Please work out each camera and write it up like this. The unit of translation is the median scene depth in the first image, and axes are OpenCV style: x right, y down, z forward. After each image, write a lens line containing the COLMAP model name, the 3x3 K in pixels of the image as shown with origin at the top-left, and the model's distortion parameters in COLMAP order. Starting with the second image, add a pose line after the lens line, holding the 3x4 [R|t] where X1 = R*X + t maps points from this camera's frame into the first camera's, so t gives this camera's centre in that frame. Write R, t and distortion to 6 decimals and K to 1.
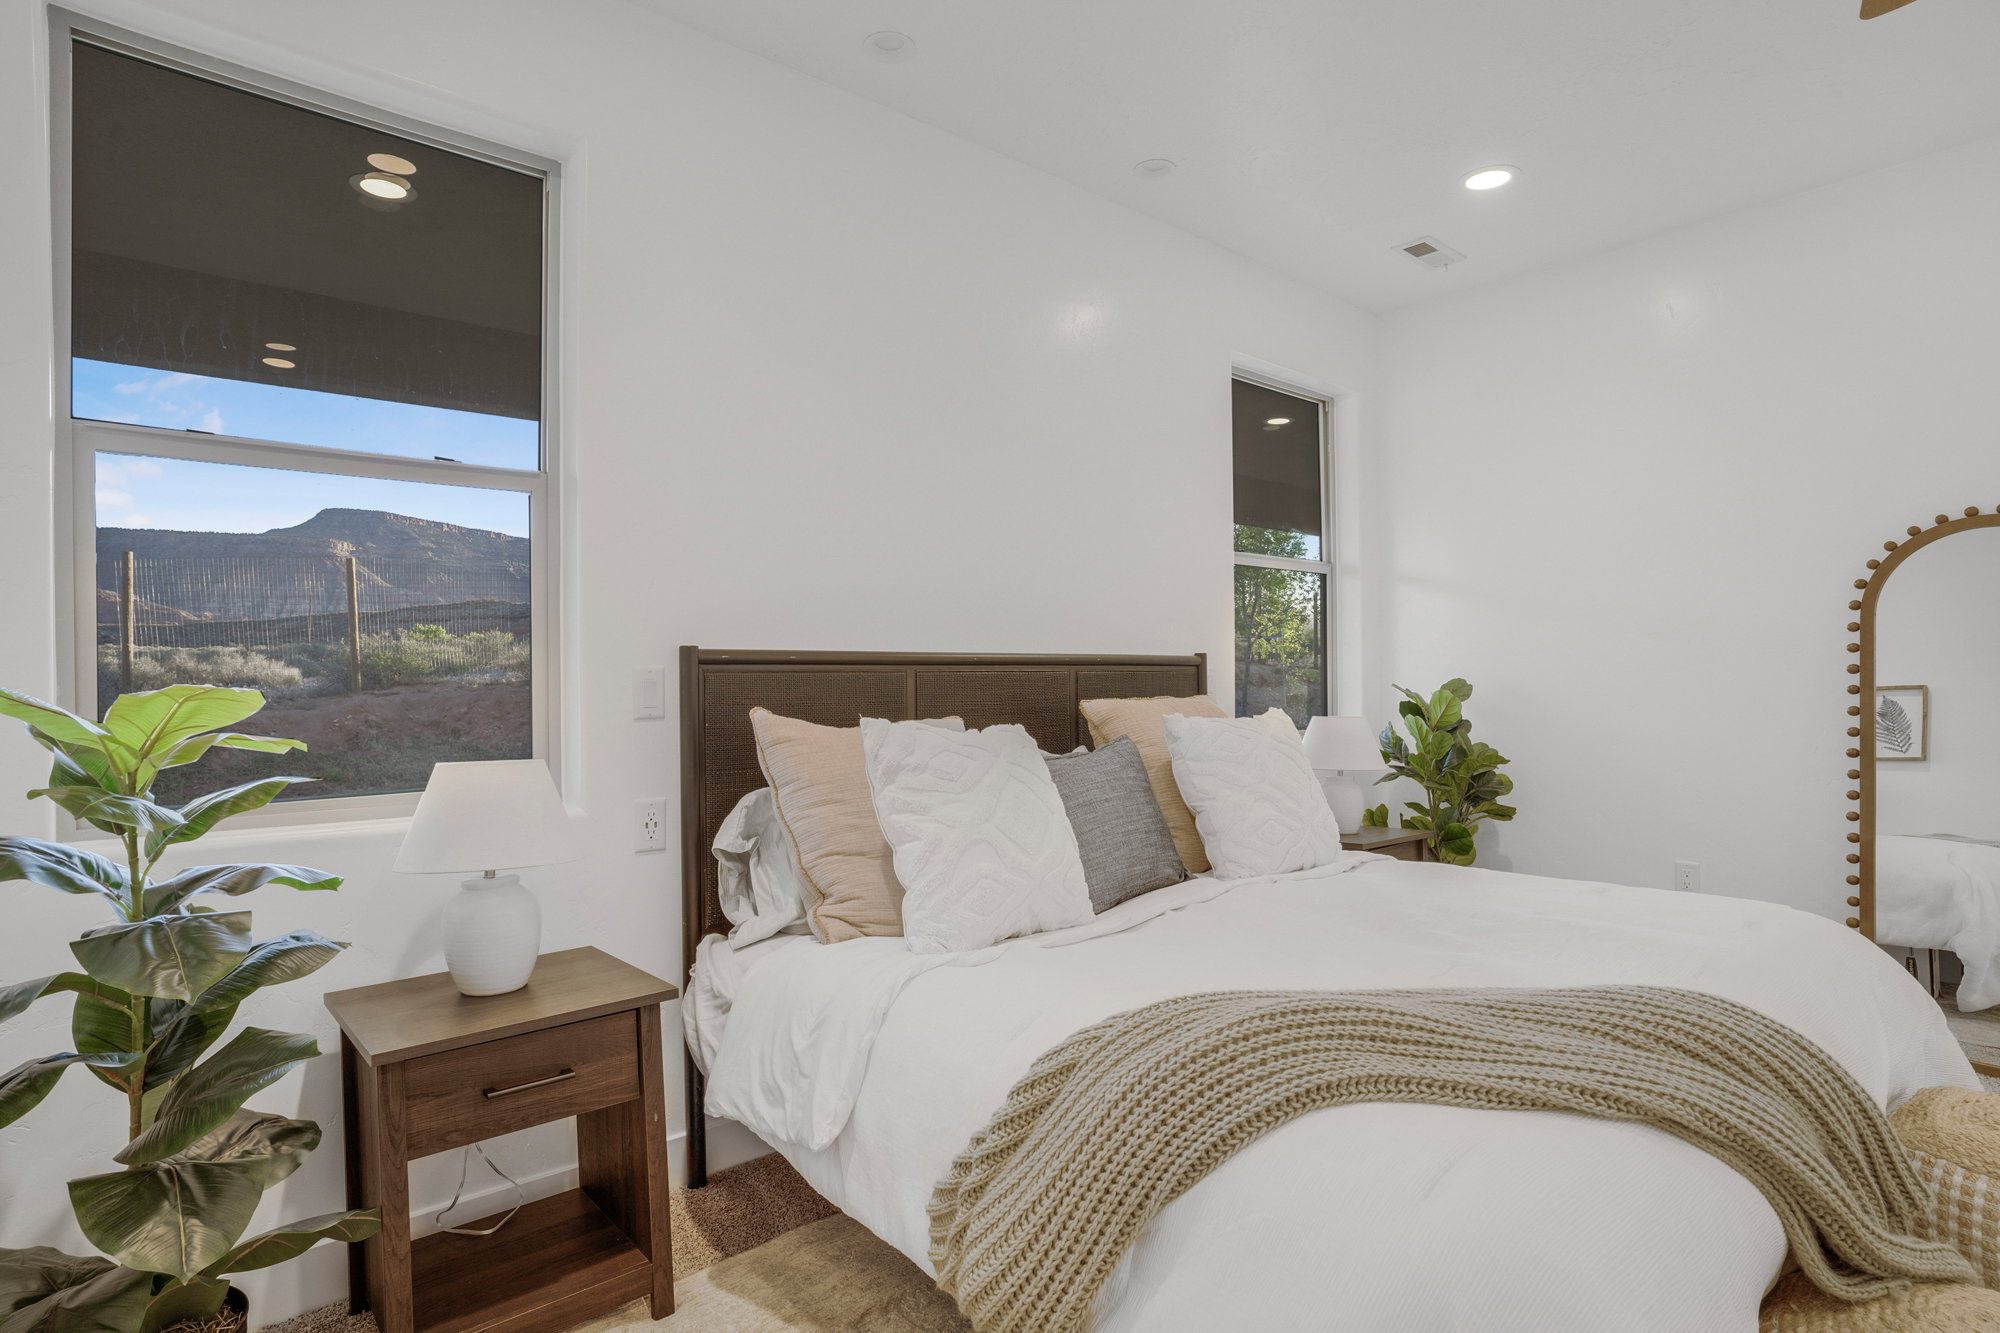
lens RADIAL K [[1033.0, 0, 1000.0], [0, 1033.0, 666.5], [0, 0, 1]] dist [-0.039100, -0.000090]
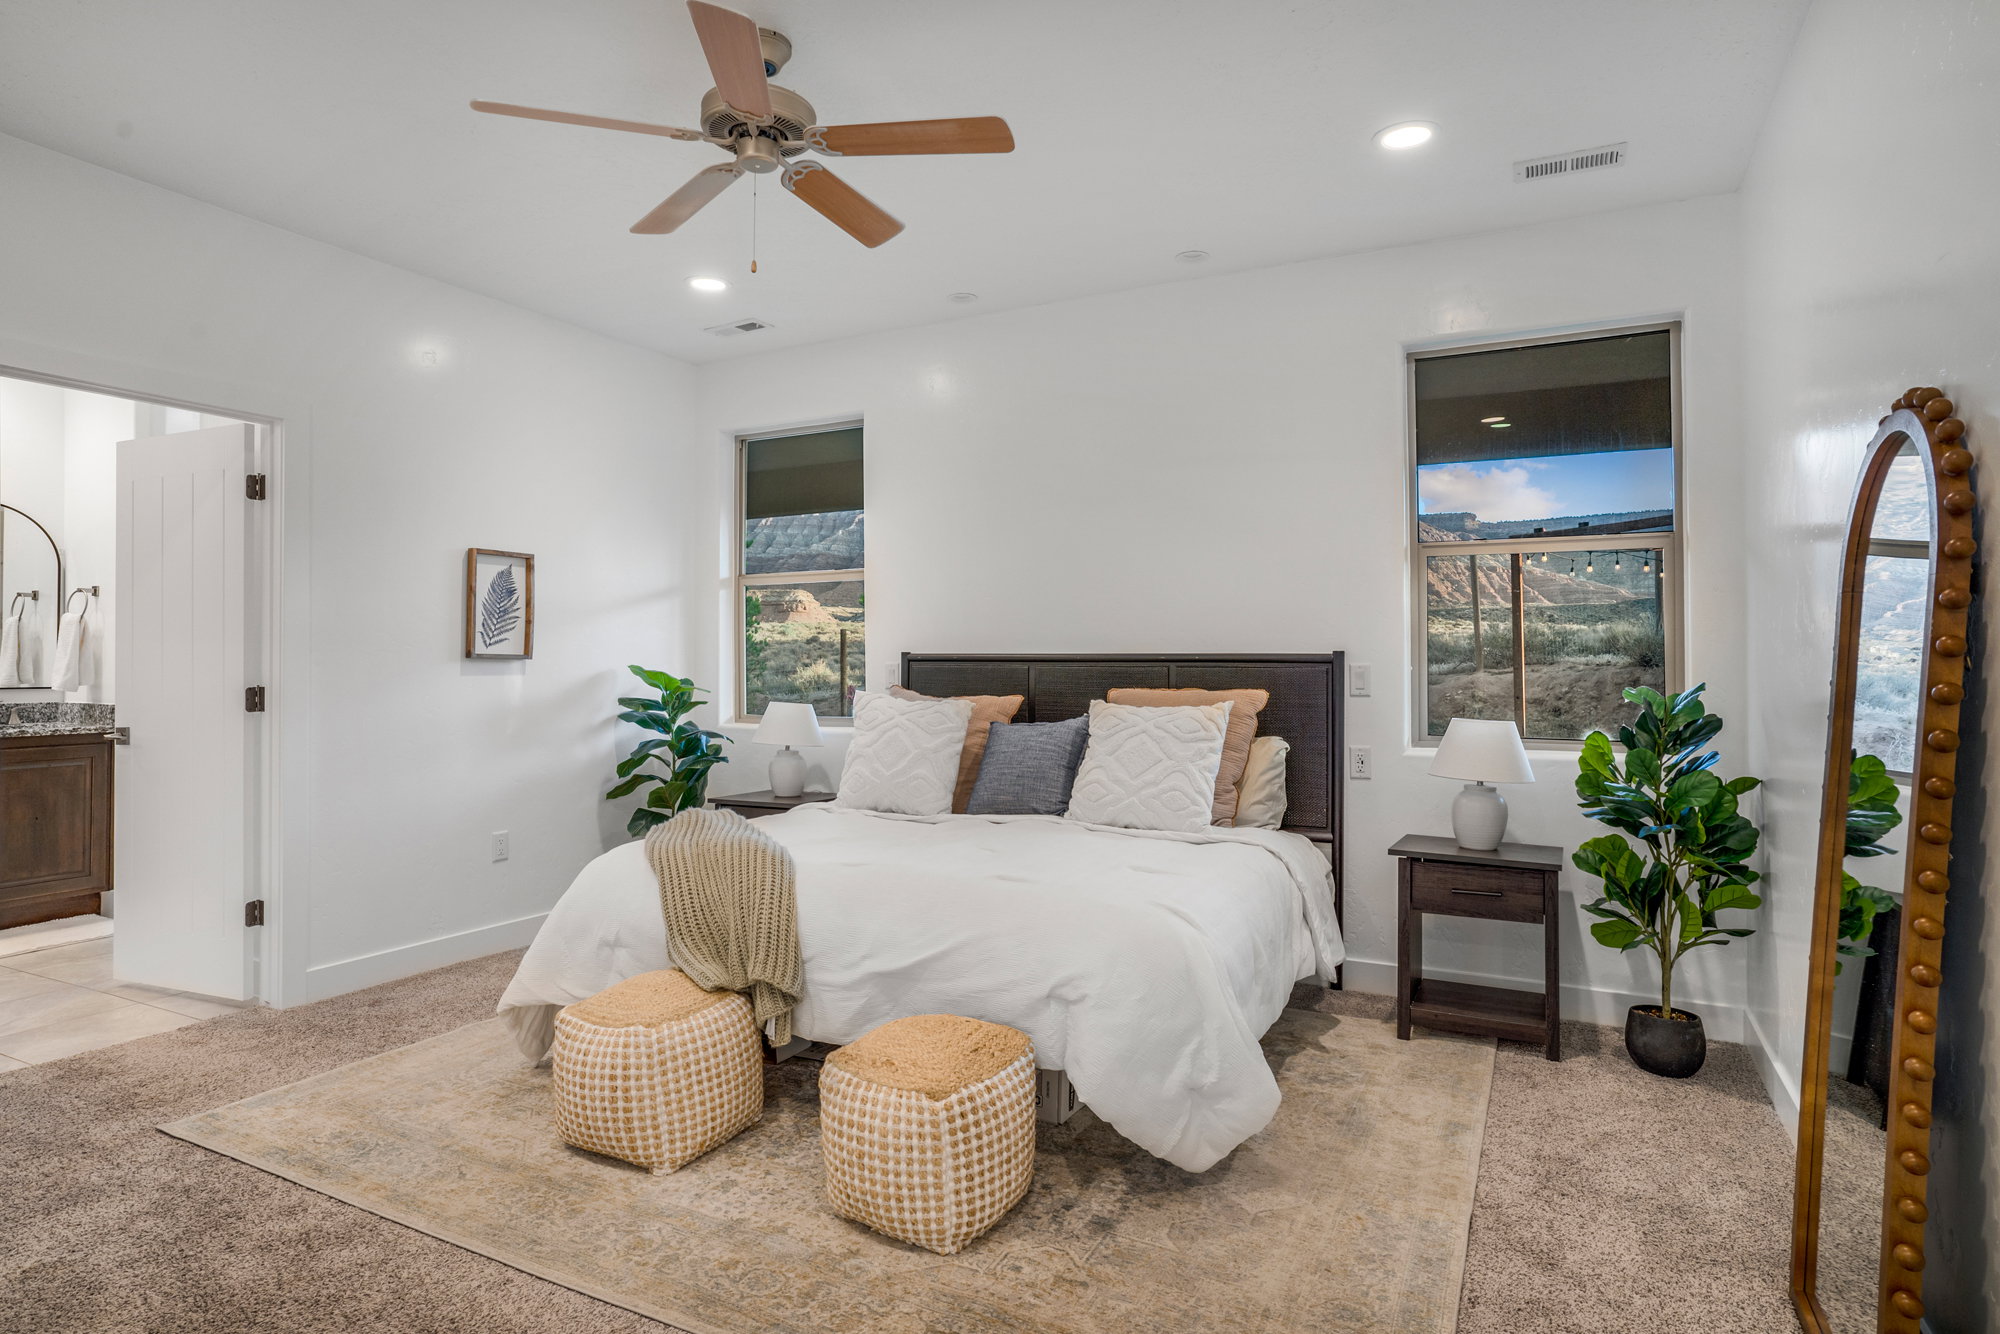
lens RADIAL K [[1069.9, 0, 996.4], [0, 1069.9, 652.9], [0, 0, 1]] dist [-0.048500, 0.034427]
pose [[0.376041, 0.004554, -0.926592, 1.360661], [0.004798, 0.999965, 0.006862, -0.025553], [0.926591, -0.007026, 0.376006, 0.336090]]
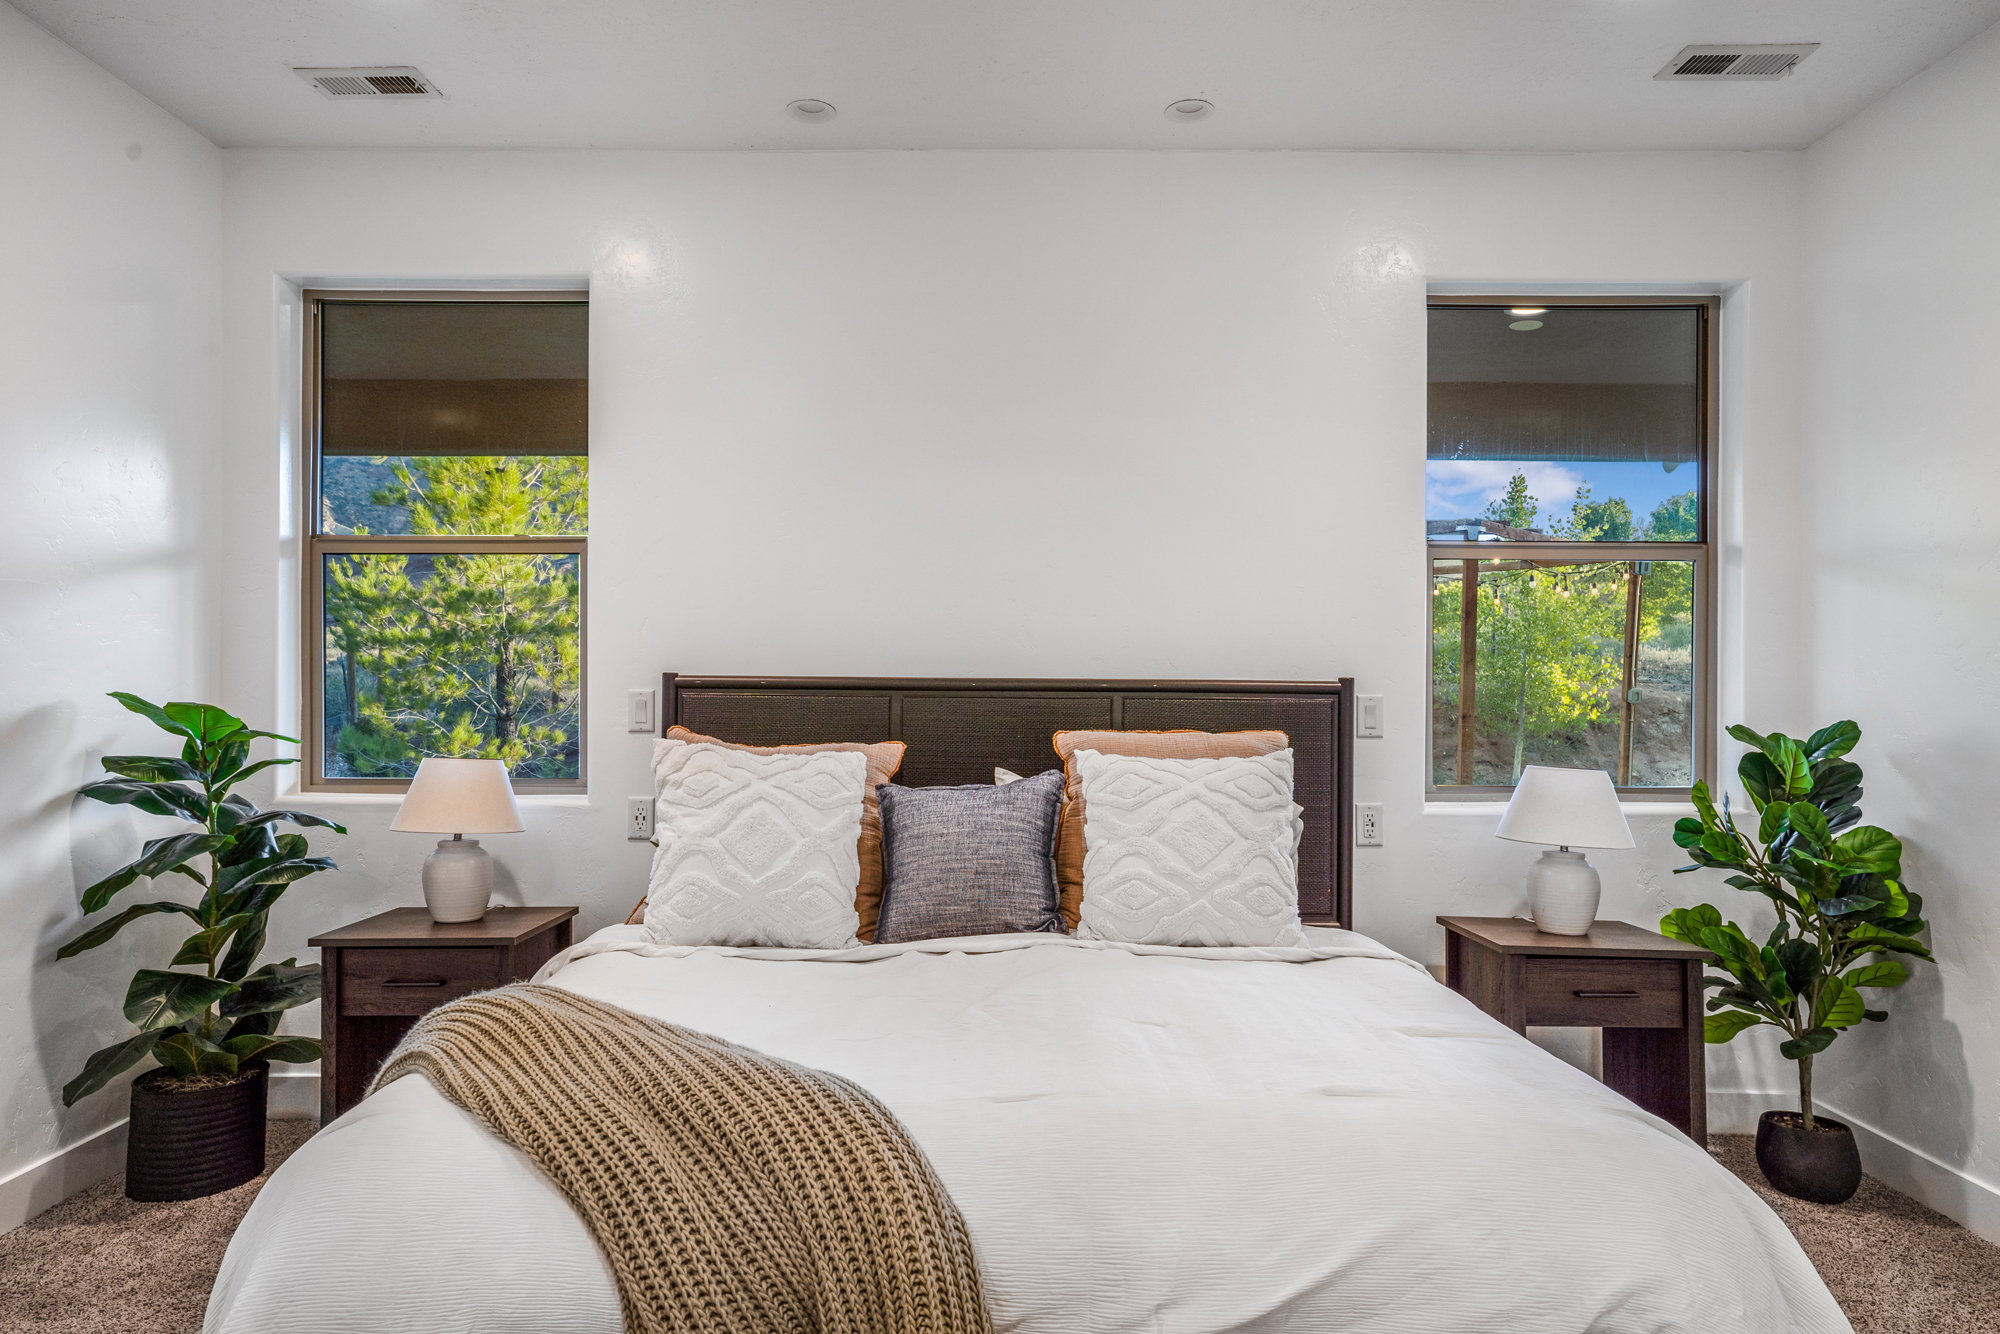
lens RADIAL K [[1192.3, 0, 992.9], [0, 1192.3, 678.7], [0, 0, 1]] dist [0.000630, 0.002417]
pose [[0.757838, 0.010296, -0.652361, 0.744989], [-0.008335, 0.999947, 0.006098, -0.020102], [0.652389, 0.000816, 0.757884, 0.160442]]
